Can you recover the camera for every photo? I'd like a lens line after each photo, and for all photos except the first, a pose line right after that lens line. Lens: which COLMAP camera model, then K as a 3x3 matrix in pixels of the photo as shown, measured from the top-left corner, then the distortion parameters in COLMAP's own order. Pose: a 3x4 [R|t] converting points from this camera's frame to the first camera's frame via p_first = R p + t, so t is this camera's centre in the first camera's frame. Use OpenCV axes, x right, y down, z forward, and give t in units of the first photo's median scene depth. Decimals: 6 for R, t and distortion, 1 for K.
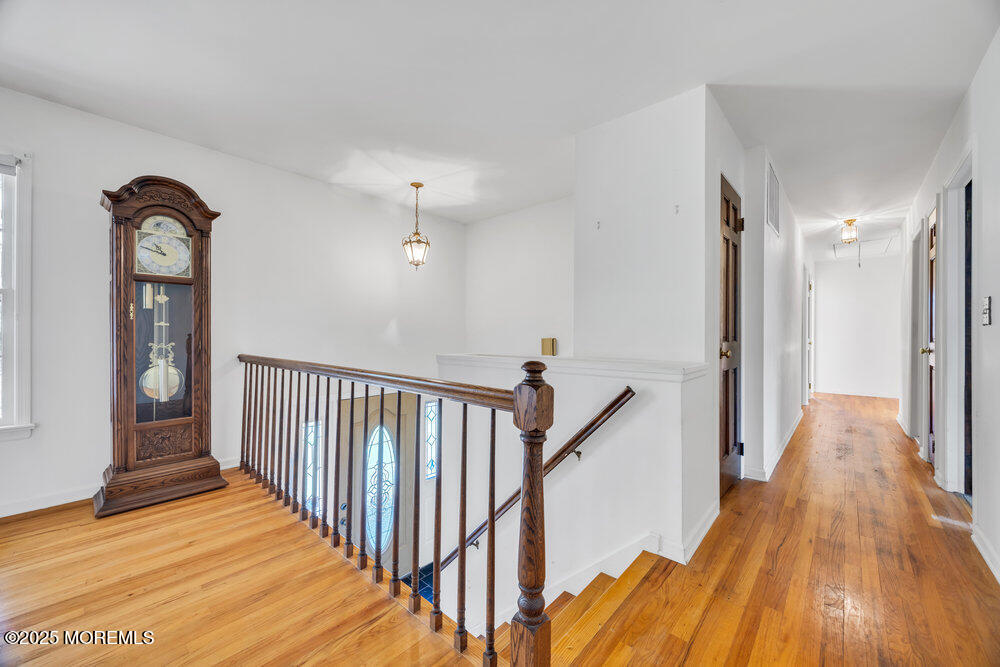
lens RADIAL K [[382.1, 0, 501.2], [0, 382.1, 339.2], [0, 0, 1]] dist [0.000771, 0.000194]
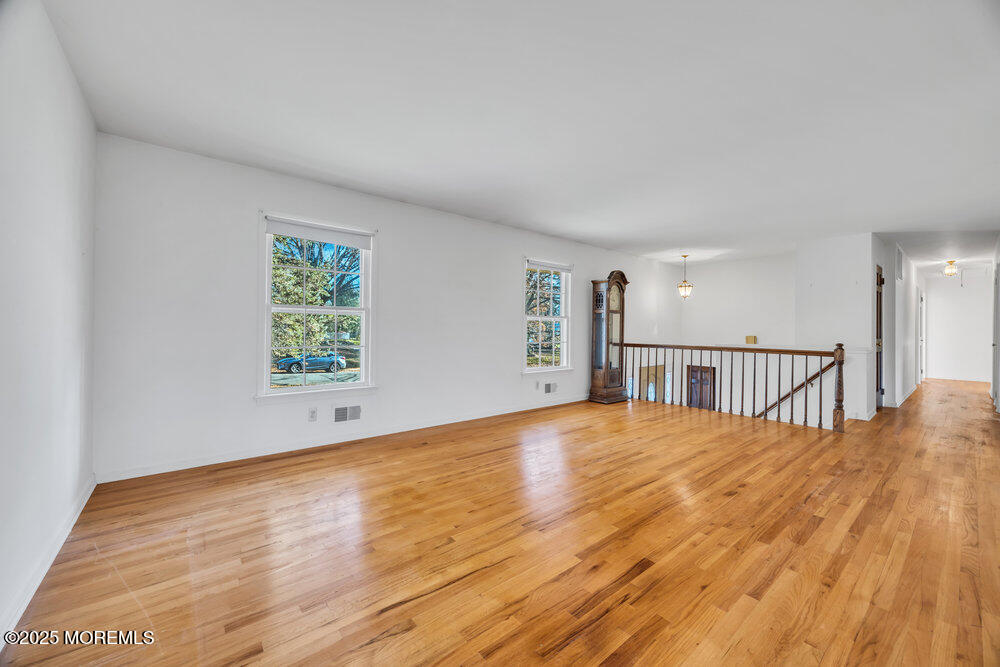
lens RADIAL K [[382.1, 0, 500.2], [0, 382.1, 330.2], [0, 0, 1]] dist [0.000771, 0.000194]
pose [[0.988171, 0.004512, -0.153290, -1.130853], [-0.006063, 0.999935, -0.009648, -0.007399], [0.153237, 0.010463, 0.988134, -1.396560]]
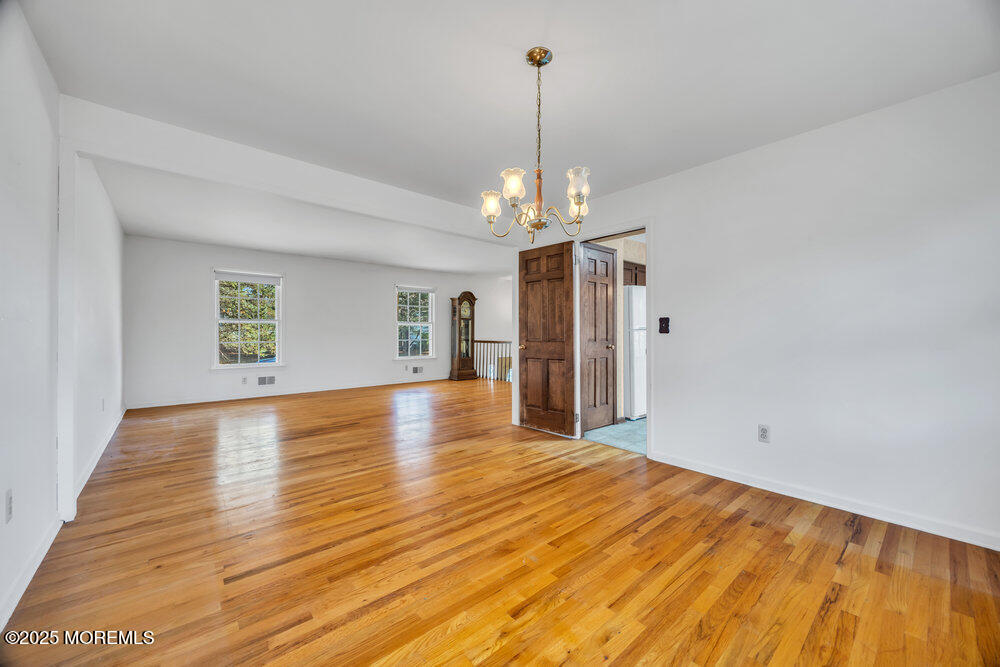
lens RADIAL K [[382.1, 0, 501.5], [0, 382.1, 332.0], [0, 0, 1]] dist [0.000771, 0.000194]
pose [[0.991600, -0.004718, -0.129253, -0.073278], [0.003355, 0.999936, -0.010764, 0.009586], [0.129296, 0.010240, 0.991553, -2.339086]]
